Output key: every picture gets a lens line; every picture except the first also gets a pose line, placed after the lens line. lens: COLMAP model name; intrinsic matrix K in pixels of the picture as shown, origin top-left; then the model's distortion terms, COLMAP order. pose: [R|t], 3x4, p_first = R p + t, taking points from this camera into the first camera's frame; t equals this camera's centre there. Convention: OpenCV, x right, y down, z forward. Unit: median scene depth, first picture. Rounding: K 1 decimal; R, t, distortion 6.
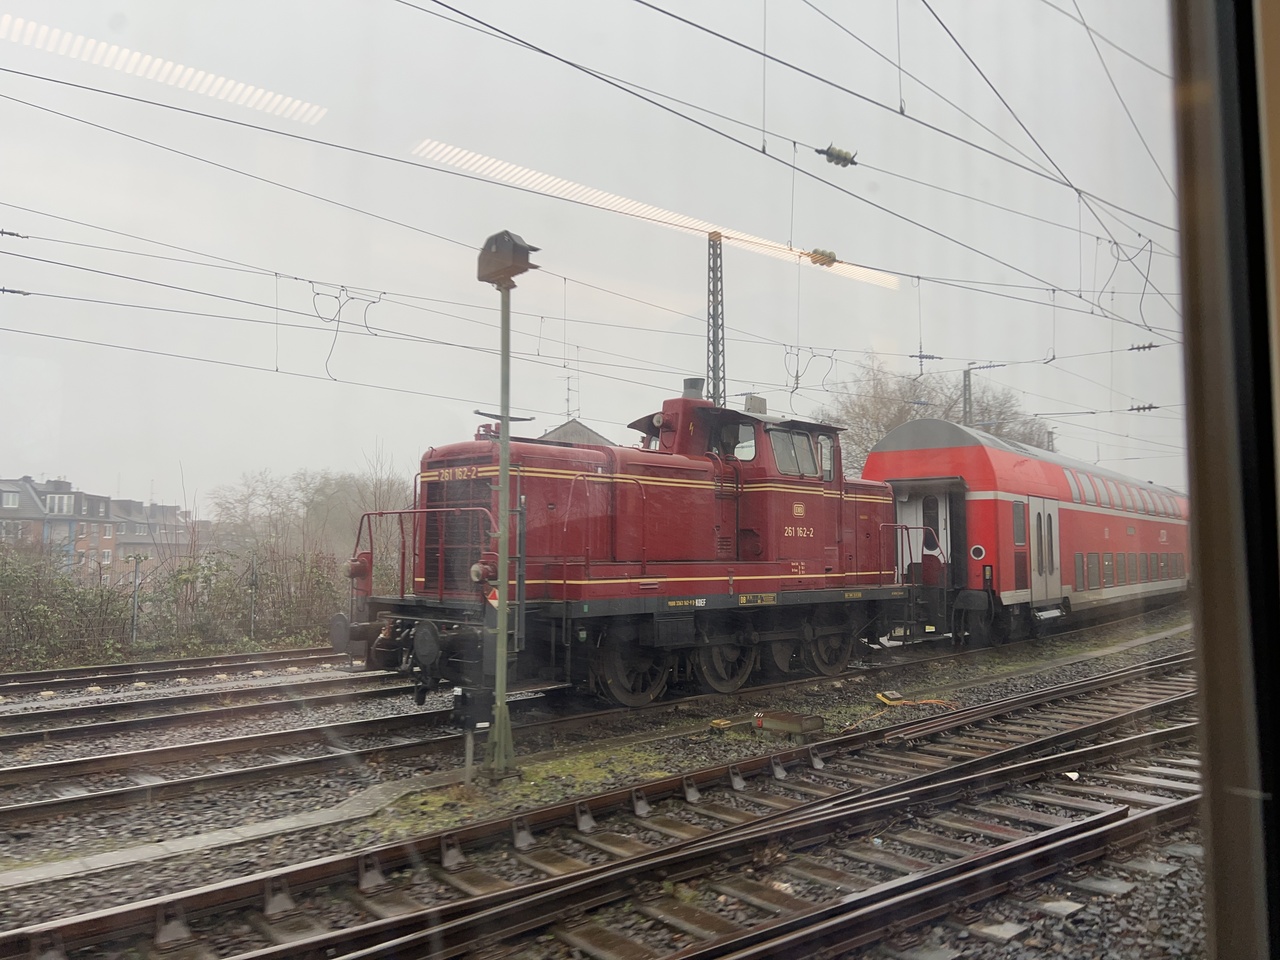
lens RADIAL K [[939.0, 0, 641.5], [0, 939.0, 483.8], [0, 0, 1]] dist [0.058360, -0.057698]
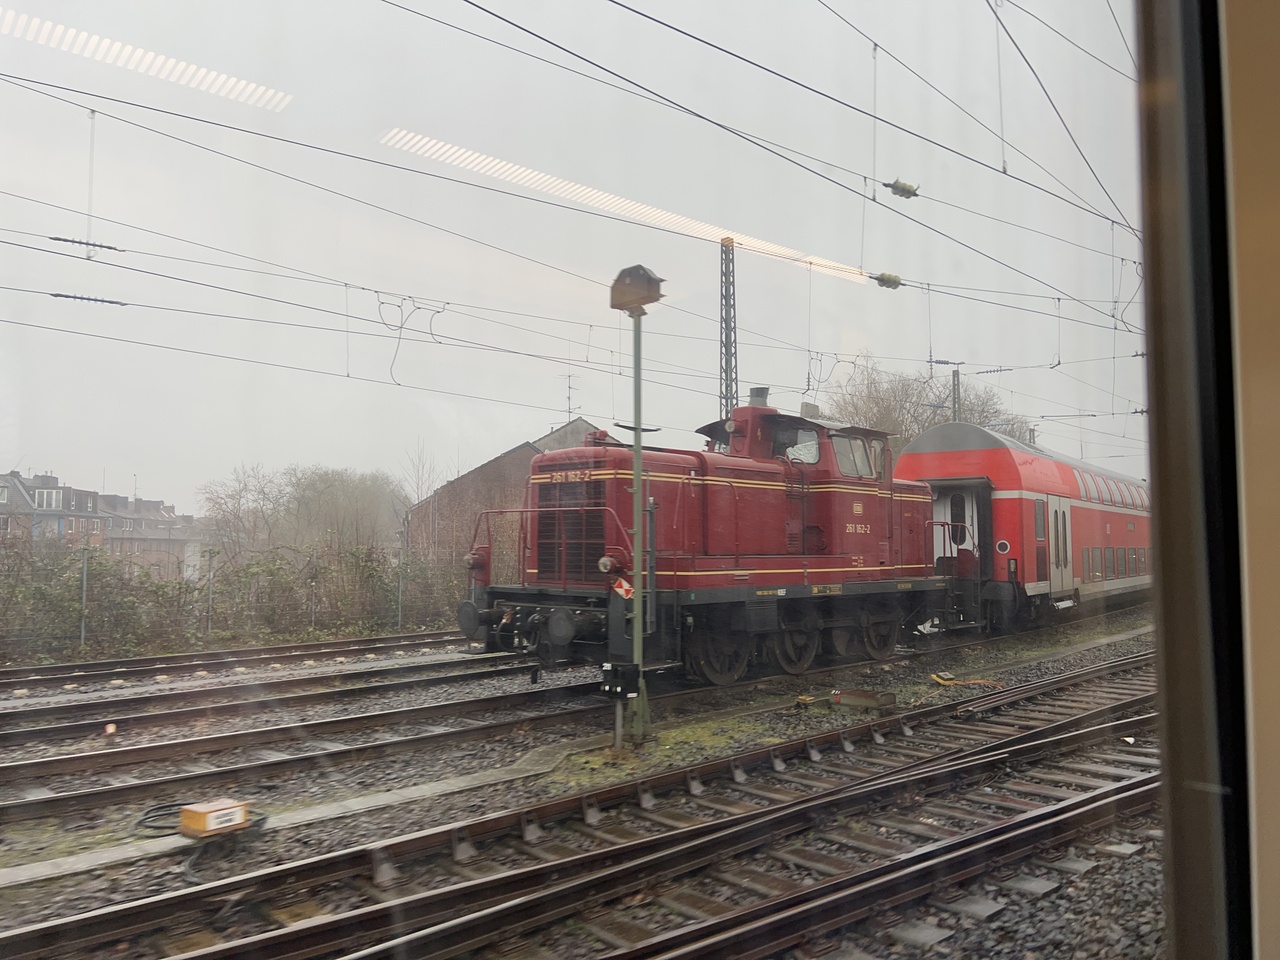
lens RADIAL K [[939.0, 0, 641.5], [0, 939.0, 483.8], [0, 0, 1]] dist [0.058360, -0.057698]
pose [[0.999669, 0.001378, 0.025673, -0.114954], [-0.001514, 0.999985, 0.005284, -0.006348], [-0.025665, -0.005321, 0.999656, -0.093777]]
